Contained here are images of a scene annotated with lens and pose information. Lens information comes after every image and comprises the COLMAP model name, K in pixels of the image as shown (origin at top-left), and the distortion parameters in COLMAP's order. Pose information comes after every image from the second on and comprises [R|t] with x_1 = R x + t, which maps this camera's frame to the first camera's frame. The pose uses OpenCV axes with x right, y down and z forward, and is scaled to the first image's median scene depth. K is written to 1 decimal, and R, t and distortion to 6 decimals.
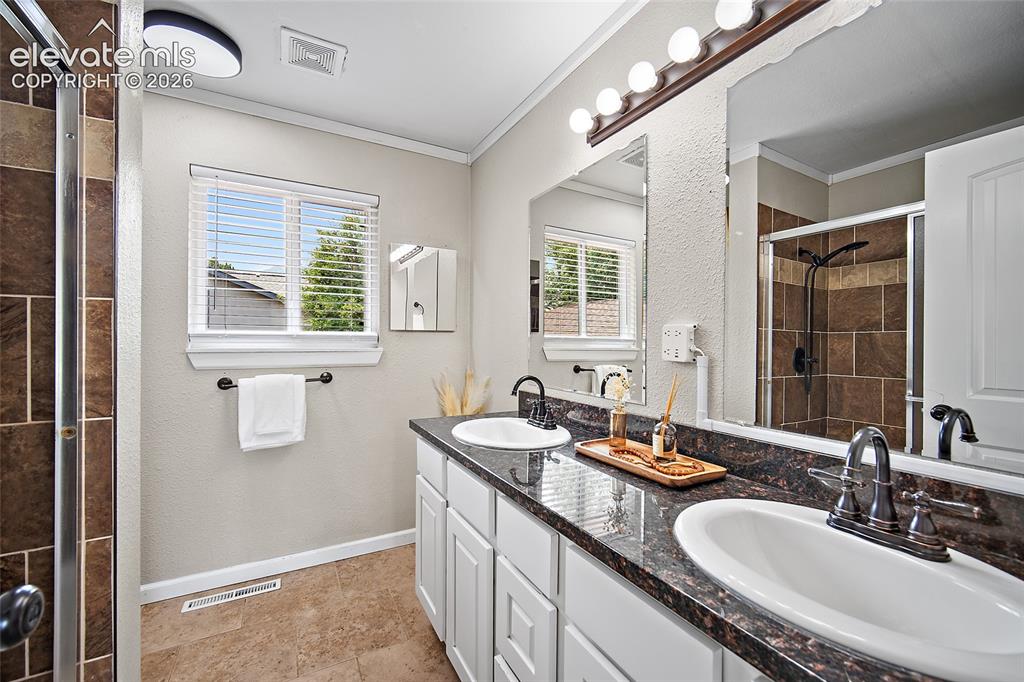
lens RADIAL K [[407.0, 0, 507.1], [0, 407.0, 345.4], [0, 0, 1]] dist [-0.006623, 0.000437]
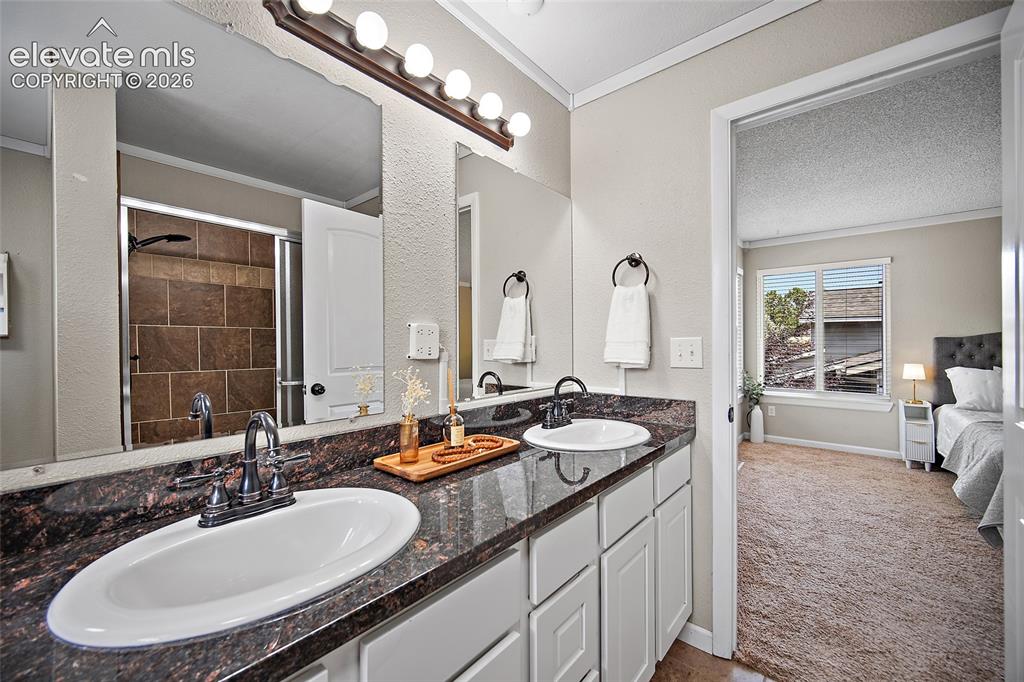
lens RADIAL K [[407.0, 0, 512.6], [0, 407.0, 336.7], [0, 0, 1]] dist [-0.006623, 0.000437]
pose [[-0.347561, 0.003377, 0.937651, -0.642394], [-0.003811, 0.999980, -0.005014, -0.013980], [-0.937650, -0.005316, -0.347541, 1.136018]]
